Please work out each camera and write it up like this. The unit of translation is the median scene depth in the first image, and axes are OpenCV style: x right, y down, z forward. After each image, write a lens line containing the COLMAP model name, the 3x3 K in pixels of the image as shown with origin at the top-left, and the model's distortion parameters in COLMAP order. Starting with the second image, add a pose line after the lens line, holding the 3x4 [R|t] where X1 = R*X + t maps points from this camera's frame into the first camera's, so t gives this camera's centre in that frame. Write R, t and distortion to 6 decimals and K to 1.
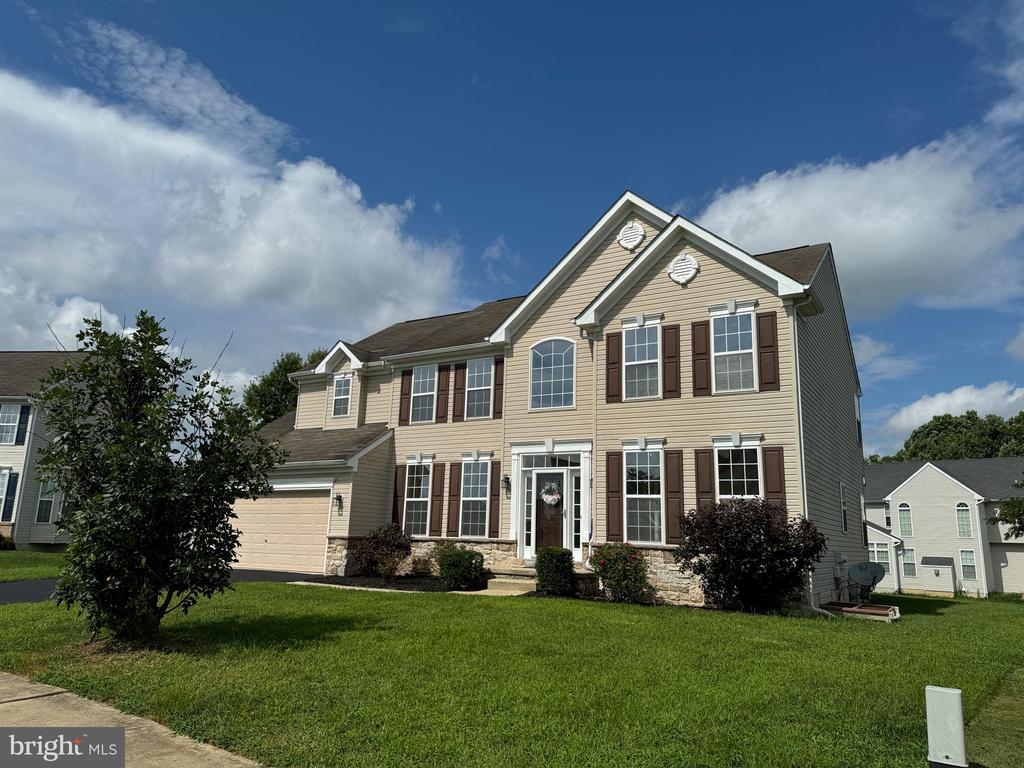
lens RADIAL K [[710.8, 0, 508.8], [0, 710.8, 383.8], [0, 0, 1]] dist [0.036538, -0.000150]
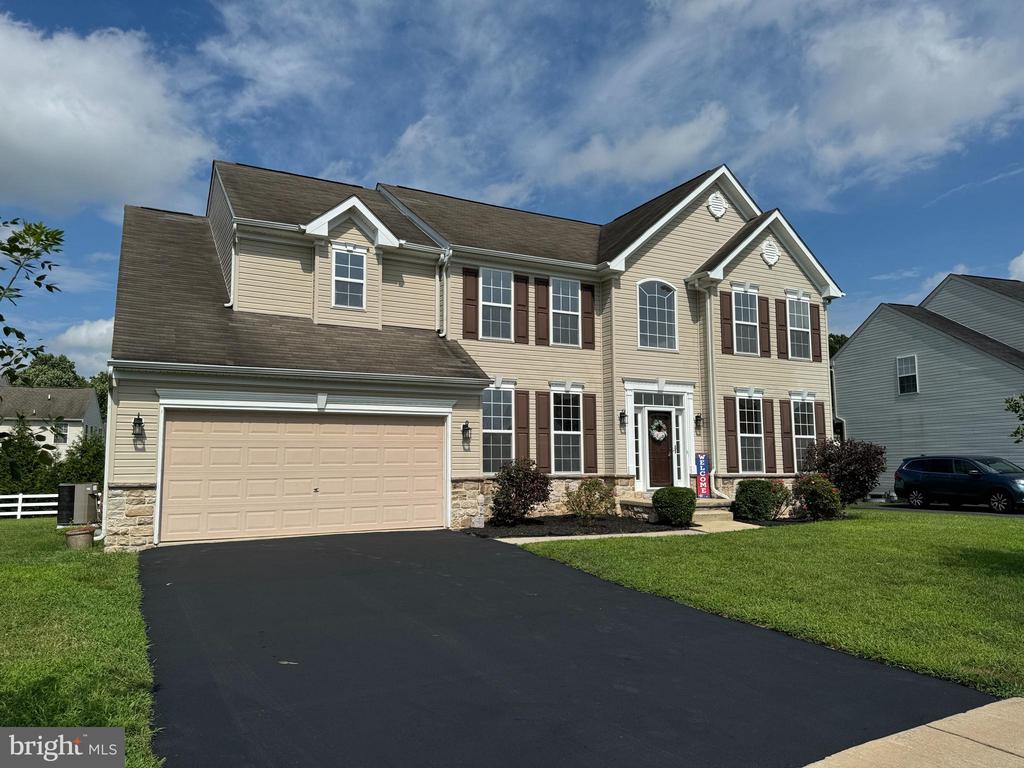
lens RADIAL K [[703.9, 0, 497.7], [0, 703.9, 403.4], [0, 0, 1]] dist [0.101017, -0.137885]
pose [[0.520218, 0.049546, 0.852595, -0.930422], [-0.159833, 0.986325, 0.040206, 0.108320], [-0.838944, -0.157189, 0.521023, 0.641621]]
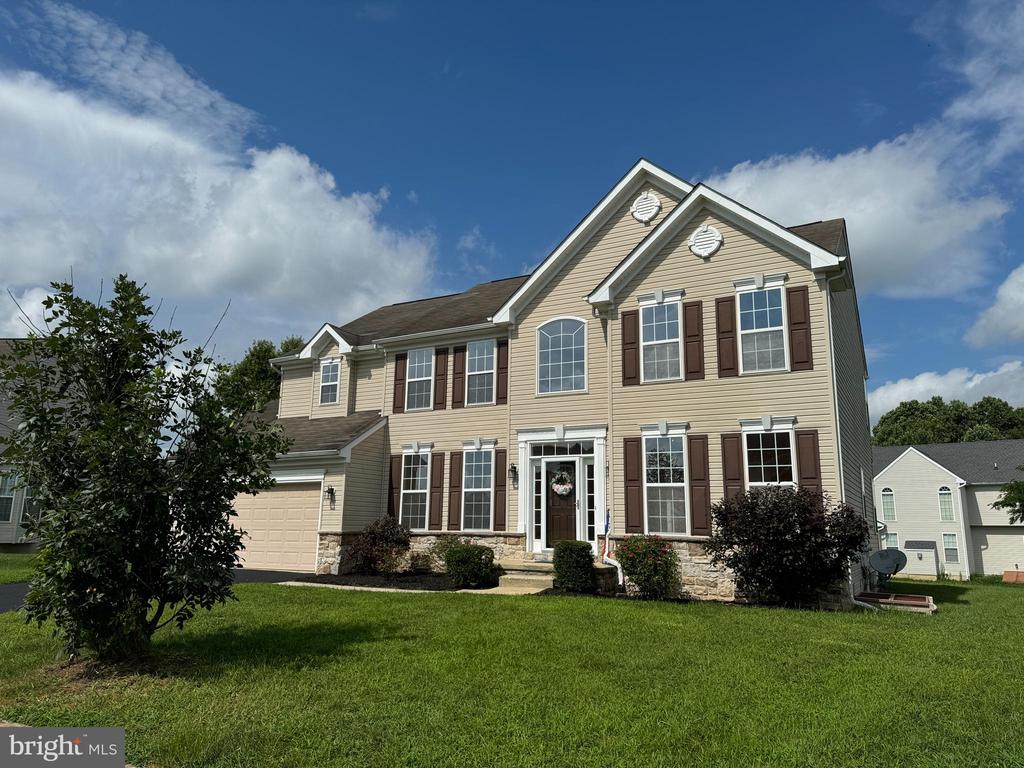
lens RADIAL K [[708.1, 0, 512.0], [0, 708.1, 384.0], [0, 0, 1]] dist [0.026283, -0.000470]
pose [[0.998940, -0.006800, 0.045528, -0.047002], [0.006214, 0.999896, 0.012999, 0.010711], [-0.045612, -0.012702, 0.998878, 0.070092]]
